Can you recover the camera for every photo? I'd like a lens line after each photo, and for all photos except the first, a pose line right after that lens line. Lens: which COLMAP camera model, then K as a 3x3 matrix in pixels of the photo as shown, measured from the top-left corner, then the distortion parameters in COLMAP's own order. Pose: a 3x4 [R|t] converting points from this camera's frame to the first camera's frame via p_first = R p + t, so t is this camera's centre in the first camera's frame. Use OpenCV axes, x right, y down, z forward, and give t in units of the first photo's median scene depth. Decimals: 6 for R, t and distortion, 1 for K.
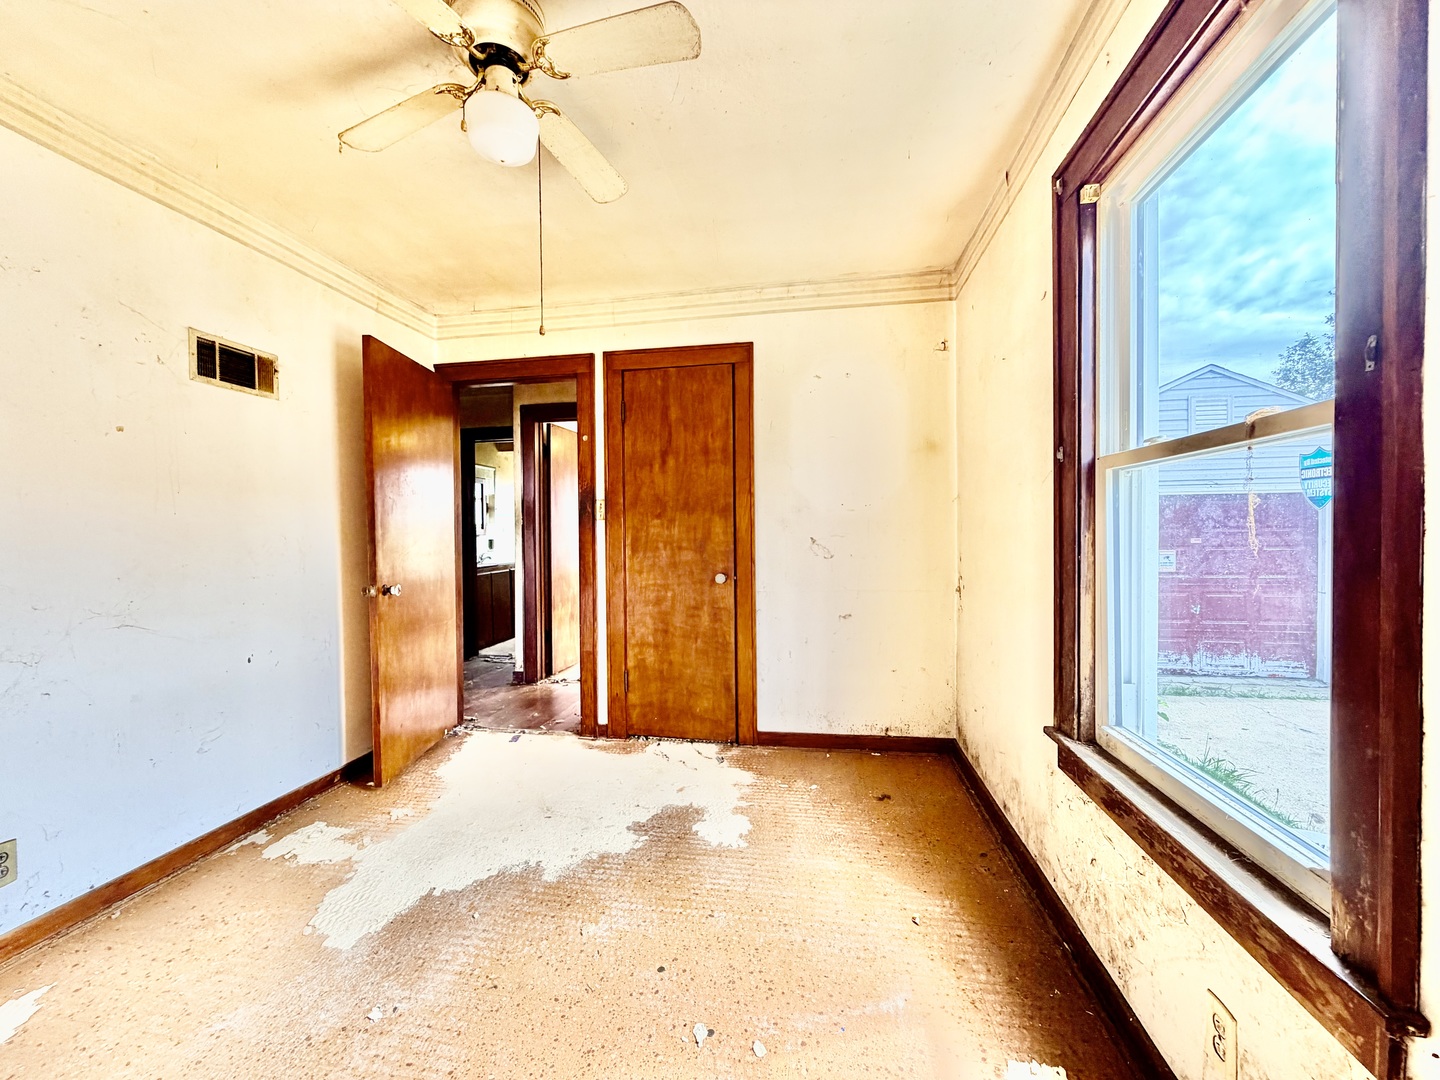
lens RADIAL K [[577.3, 0, 720.0], [0, 577.3, 540.0], [0, 0, 1]] dist [-0.003454, -0.000117]
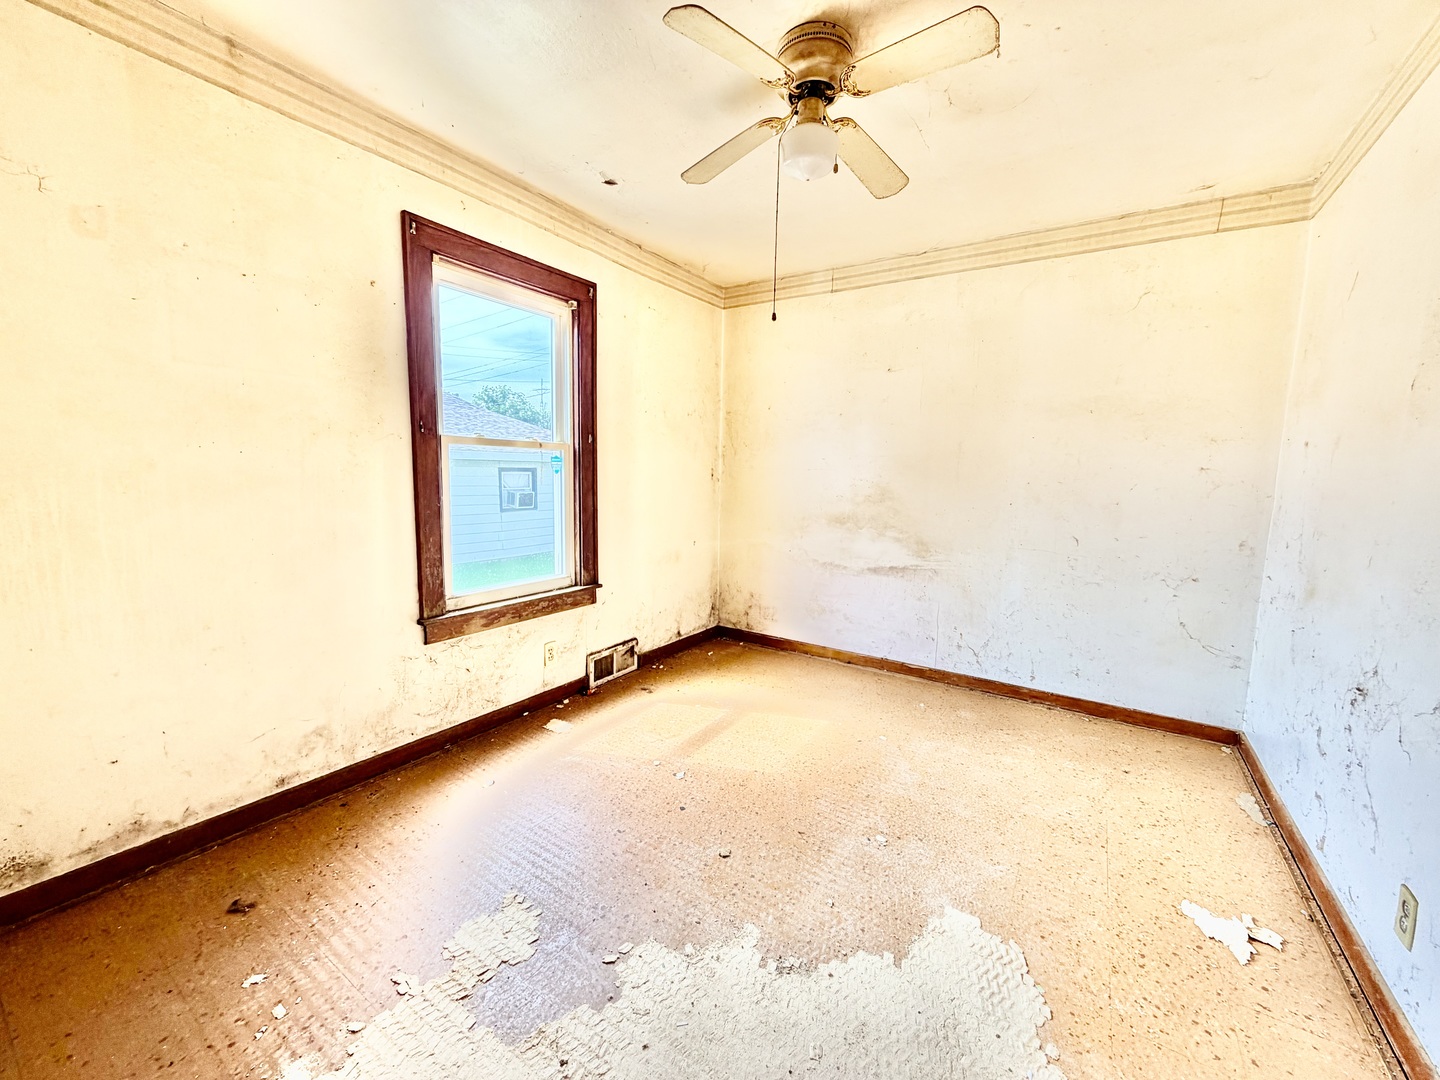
lens RADIAL K [[577.3, 0, 720.0], [0, 577.3, 540.0], [0, 0, 1]] dist [-0.003454, -0.000117]
pose [[-0.917589, -0.054937, 0.393716, -0.573825], [-0.004149, 0.991674, 0.128705, -0.048745], [-0.397509, 0.116464, -0.910177, 1.785756]]
